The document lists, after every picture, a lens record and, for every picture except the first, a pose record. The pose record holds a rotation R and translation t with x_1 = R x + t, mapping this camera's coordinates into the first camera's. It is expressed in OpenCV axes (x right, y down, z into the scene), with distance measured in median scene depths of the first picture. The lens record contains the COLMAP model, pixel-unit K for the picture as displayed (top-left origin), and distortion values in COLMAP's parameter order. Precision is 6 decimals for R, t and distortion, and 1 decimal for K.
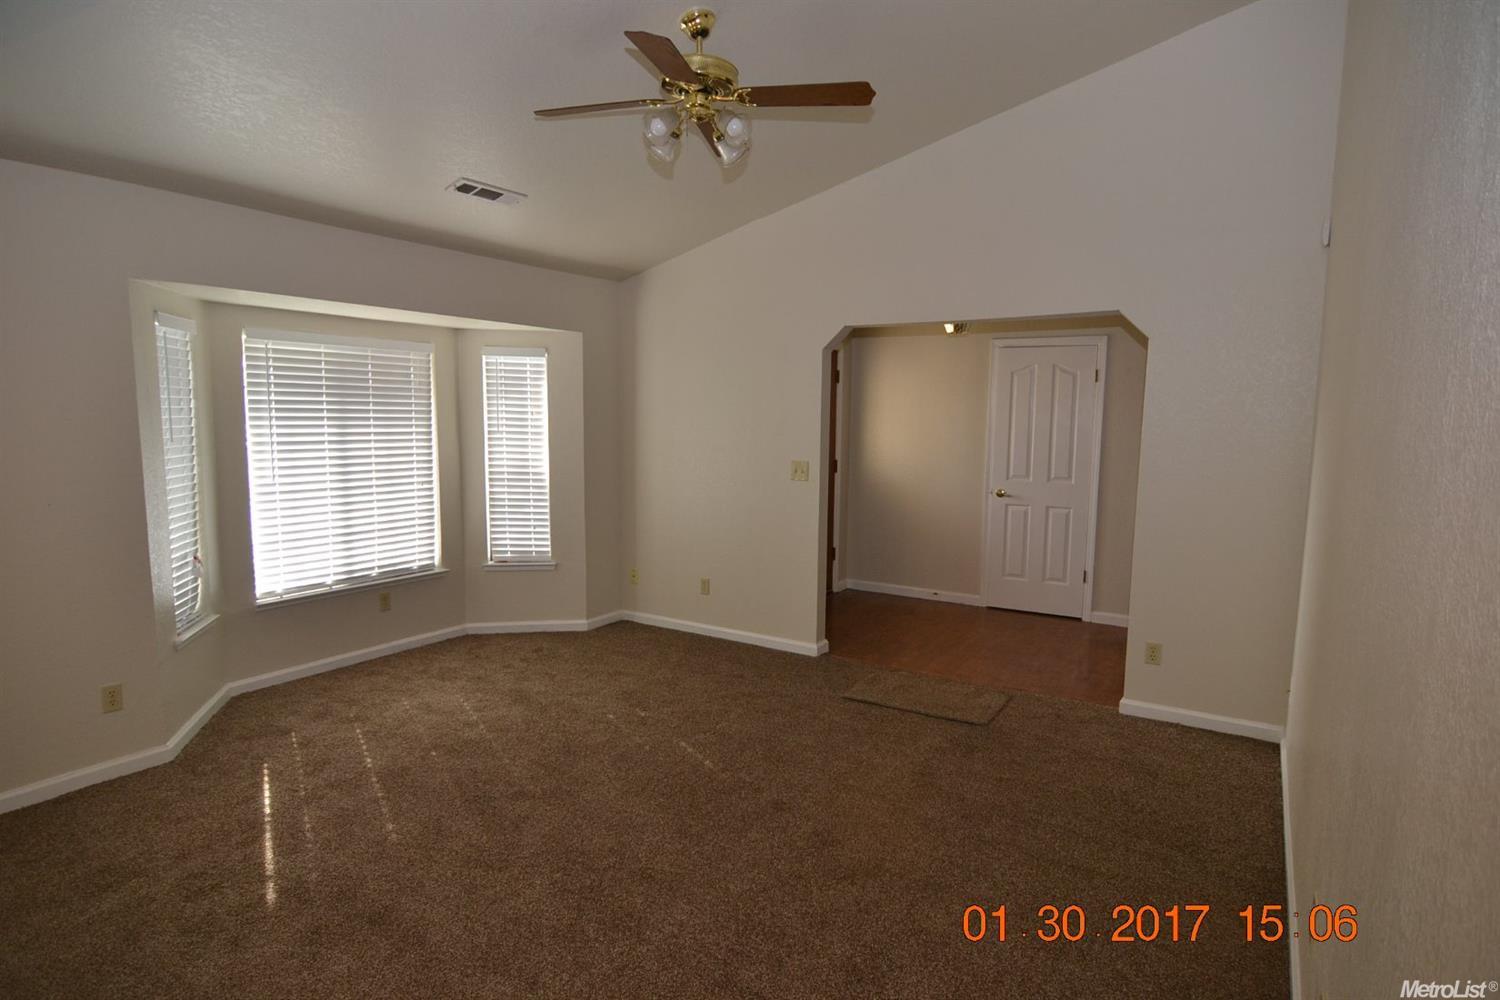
lens RADIAL K [[800.0, 0, 748.2], [0, 800.0, 502.4], [0, 0, 1]] dist [-0.014873, -0.006253]
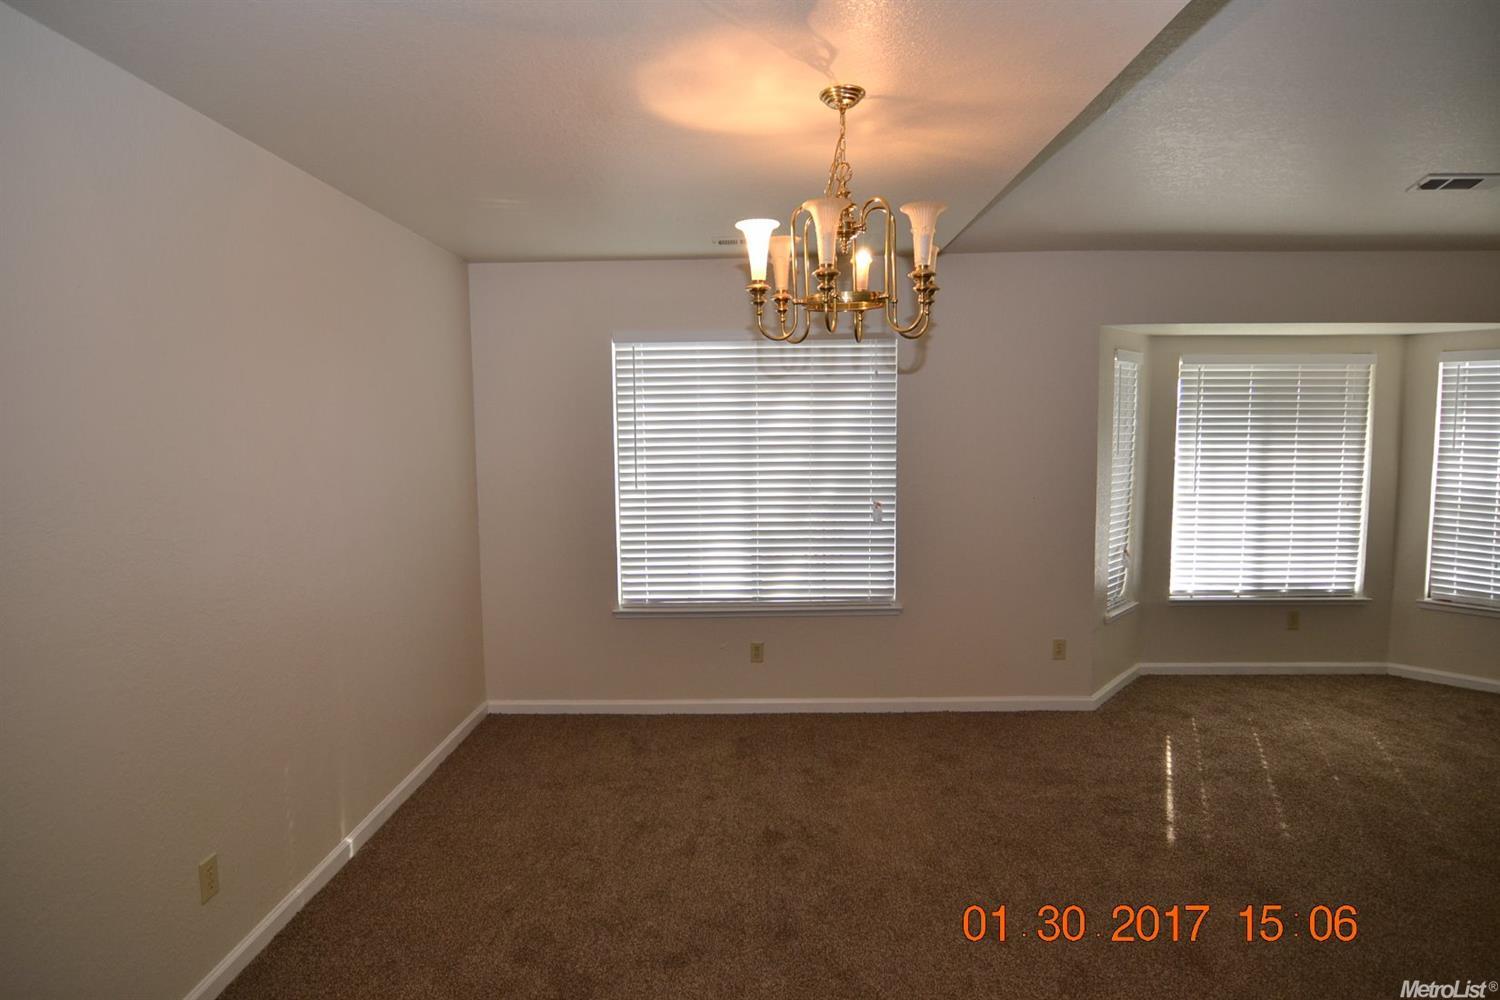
lens RADIAL K [[800.0, 0, 743.3], [0, 800.0, 498.8], [0, 0, 1]] dist [-0.014873, -0.006253]
pose [[0.510673, 0.061205, -0.857593, 0.034878], [-0.083032, 0.996311, 0.021662, 0.012587], [0.855756, 0.060145, 0.513872, -0.114488]]
